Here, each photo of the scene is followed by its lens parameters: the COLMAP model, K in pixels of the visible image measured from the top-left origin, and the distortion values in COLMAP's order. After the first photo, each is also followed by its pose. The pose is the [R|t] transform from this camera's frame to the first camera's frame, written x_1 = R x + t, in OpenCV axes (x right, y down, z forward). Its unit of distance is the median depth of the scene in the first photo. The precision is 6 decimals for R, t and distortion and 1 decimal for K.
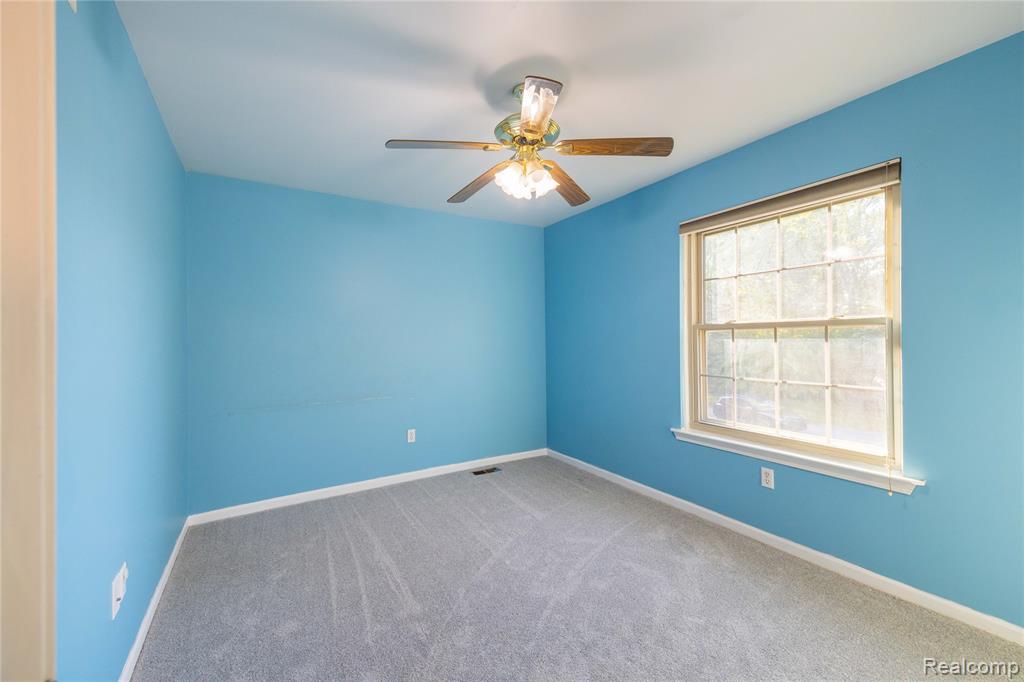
lens RADIAL K [[415.0, 0, 512.9], [0, 415.0, 338.5], [0, 0, 1]] dist [0.058184, -0.022309]
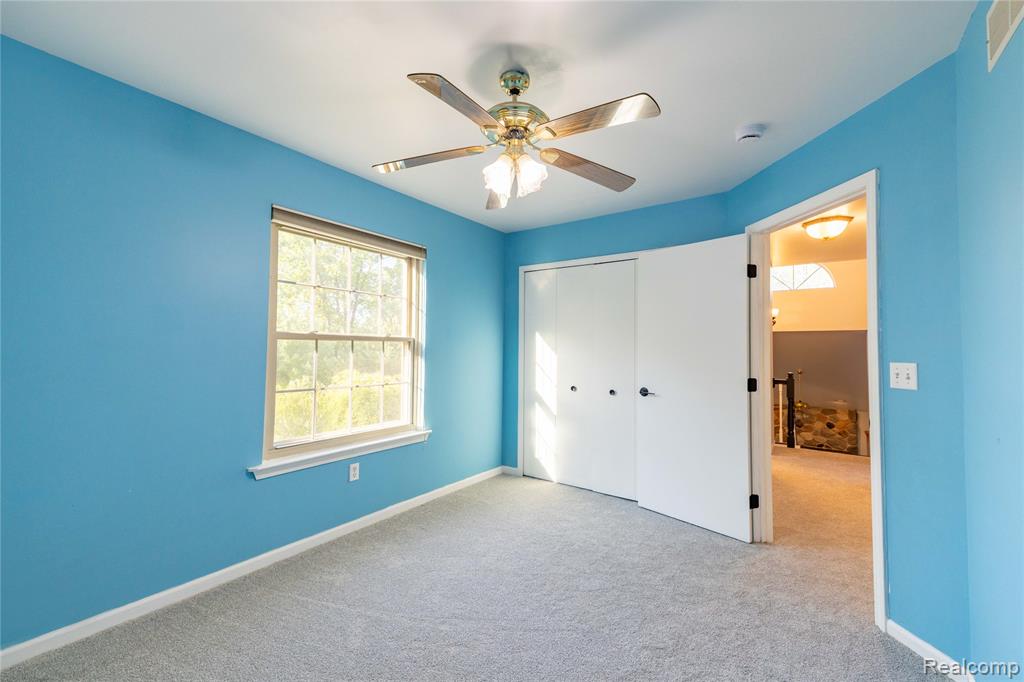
lens RADIAL K [[415.0, 0, 512.9], [0, 415.0, 338.5], [0, 0, 1]] dist [0.058184, -0.022309]
pose [[-0.390361, 0.032901, 0.920074, -0.607029], [-0.009356, 0.999168, -0.039699, 0.010400], [-0.920615, -0.024105, -0.389728, 1.037989]]
